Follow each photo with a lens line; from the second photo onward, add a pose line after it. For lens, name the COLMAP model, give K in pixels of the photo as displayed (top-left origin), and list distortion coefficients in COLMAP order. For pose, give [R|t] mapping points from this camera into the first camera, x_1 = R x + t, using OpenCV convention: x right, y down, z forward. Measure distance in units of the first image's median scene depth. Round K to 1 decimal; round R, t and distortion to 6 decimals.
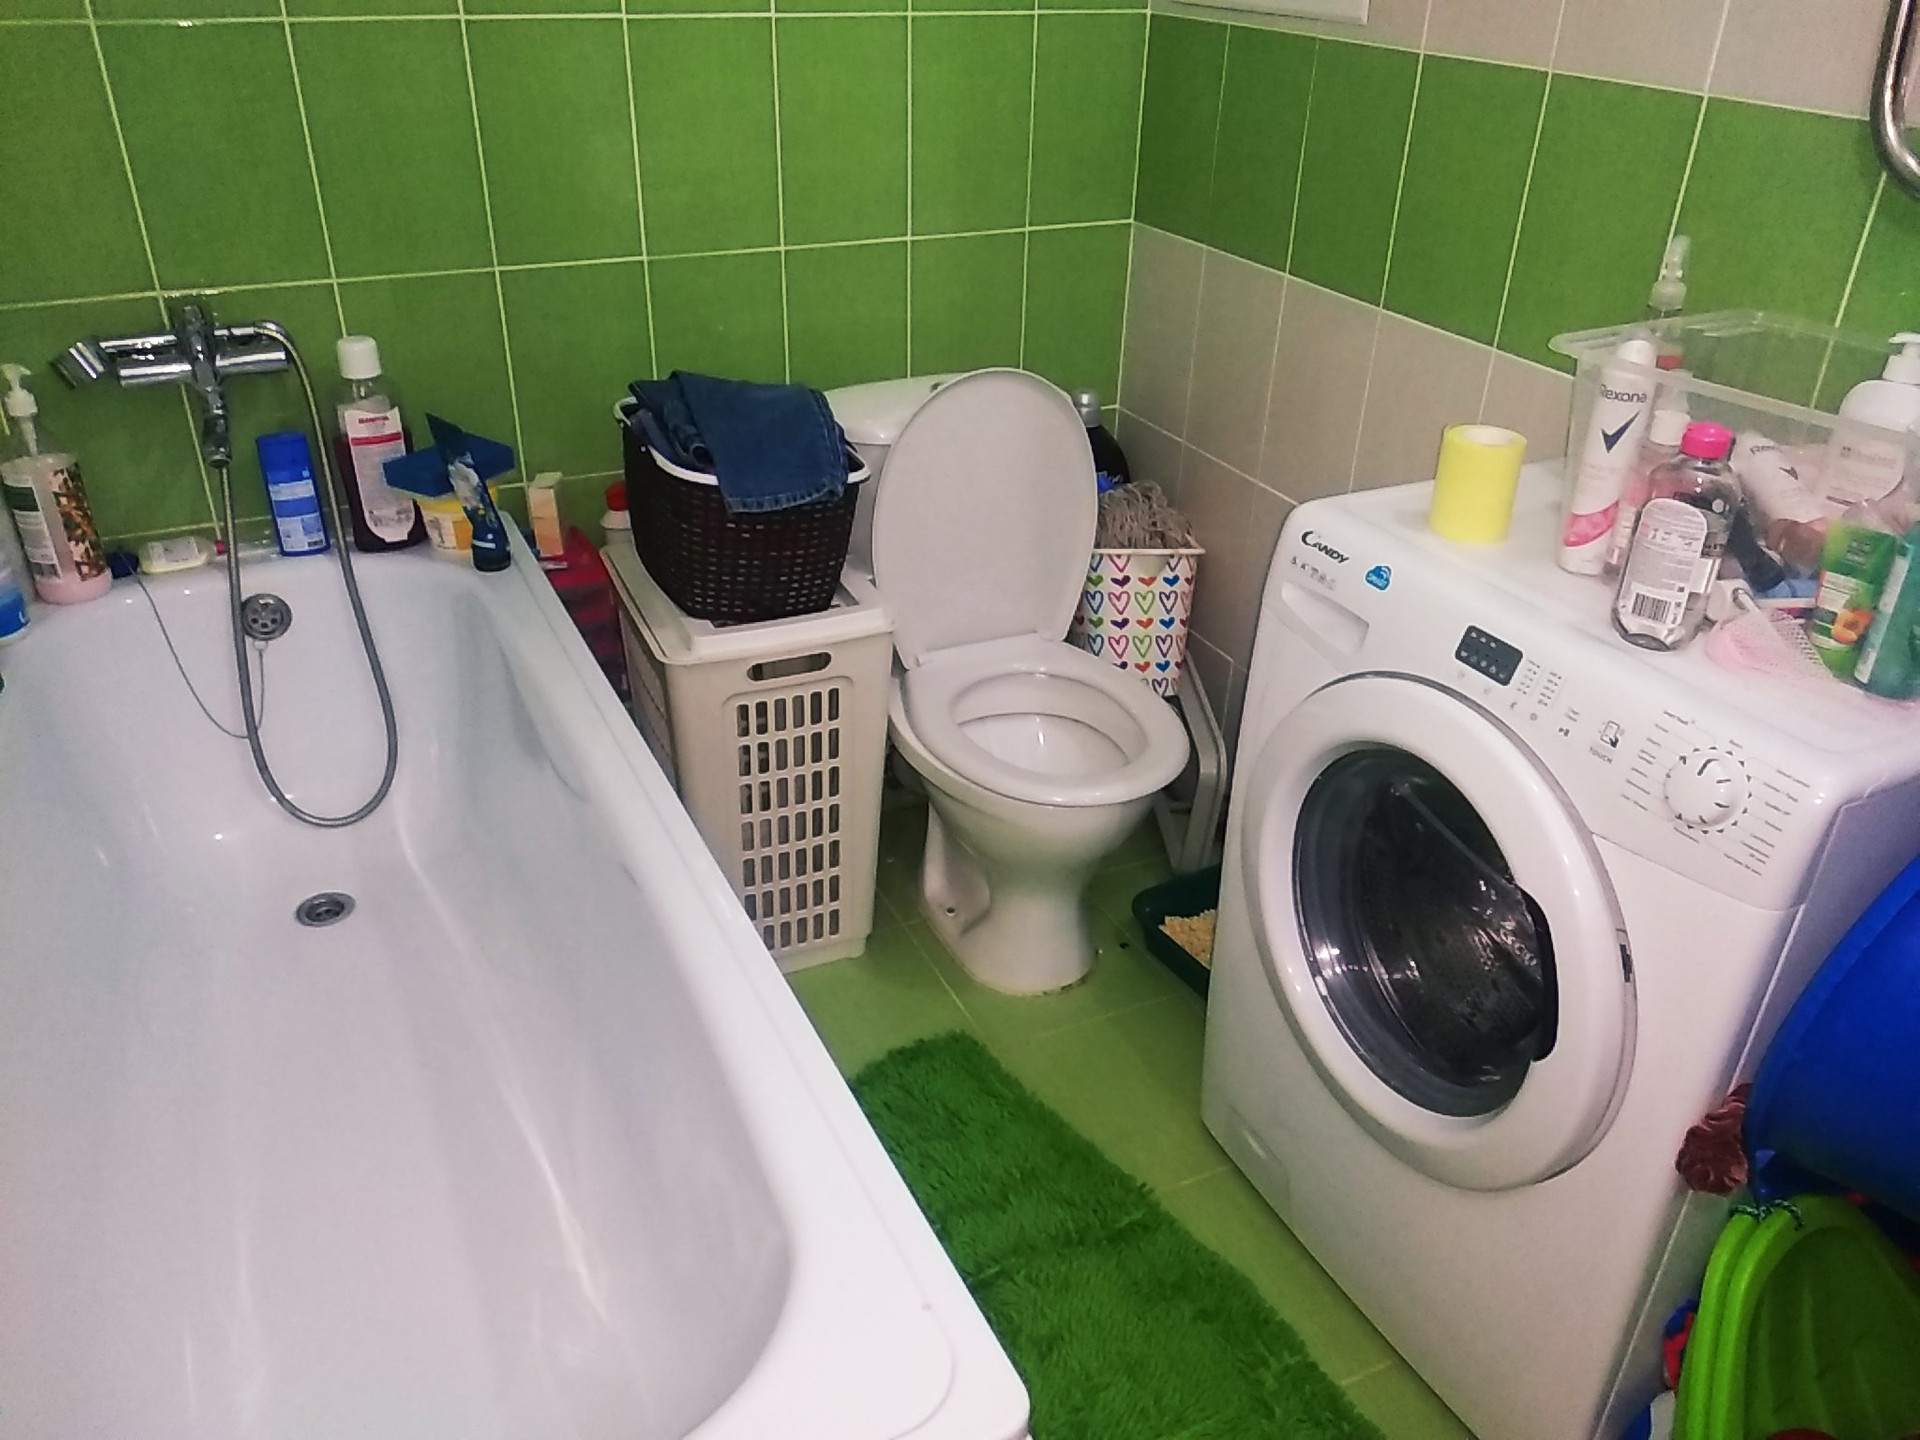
lens RADIAL K [[1456.0, 0, 1056.6], [0, 1456.0, 751.1], [0, 0, 1]] dist [0.043897, -0.058063]
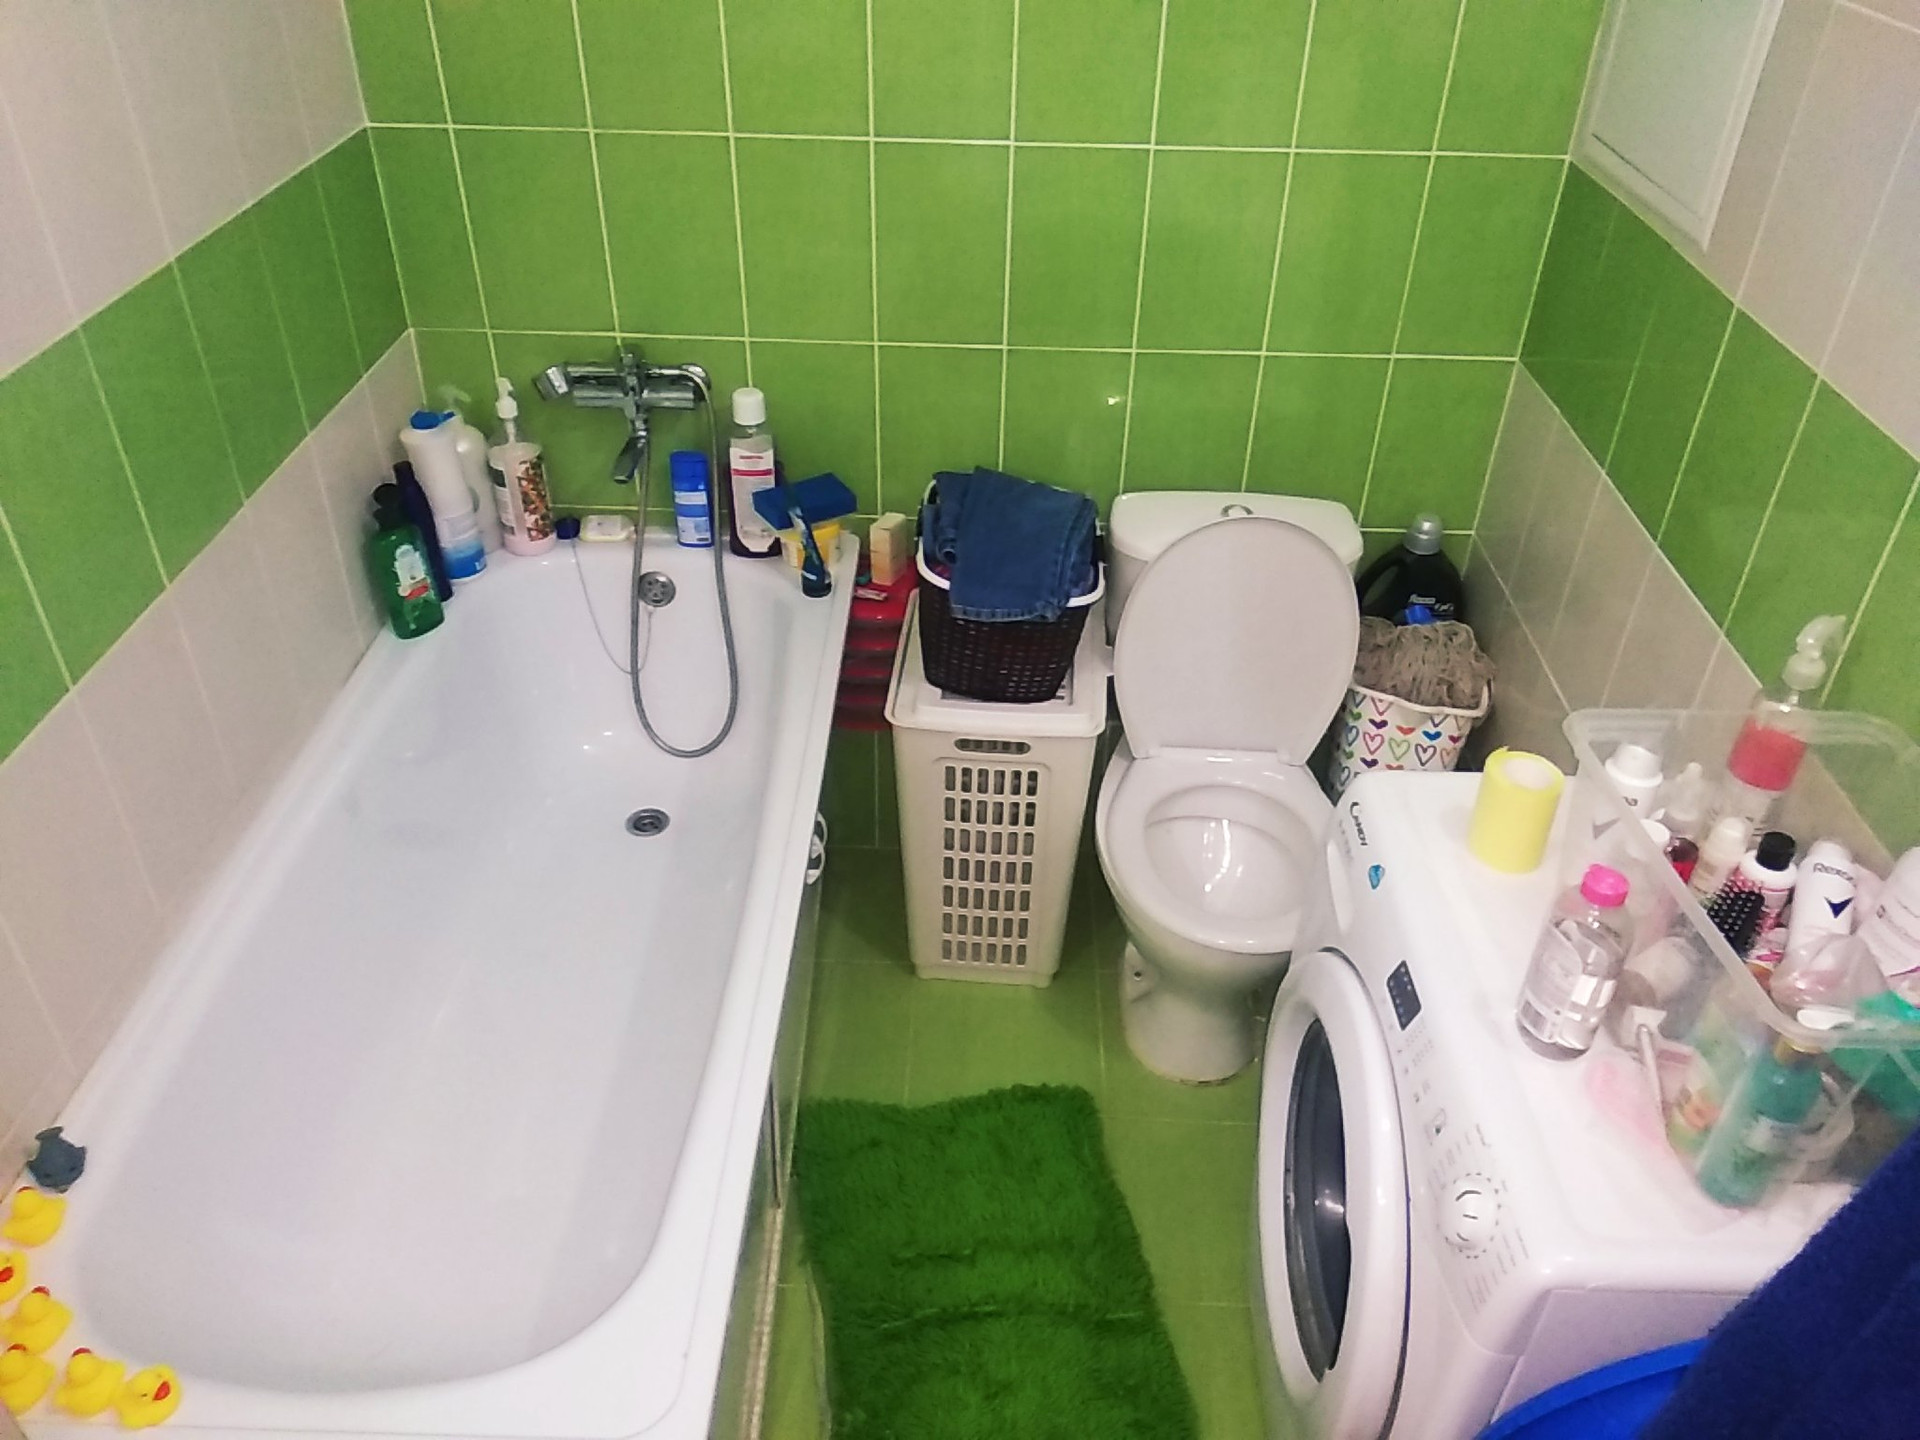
lens RADIAL K [[1456.0, 0, 997.1], [0, 1456.0, 804.3], [0, 0, 1]] dist [0.043897, -0.058063]
pose [[0.878410, 0.289564, -0.380196, 0.258408], [-0.250280, 0.956452, 0.150200, -0.181042], [0.407131, -0.036782, 0.912629, -0.038180]]
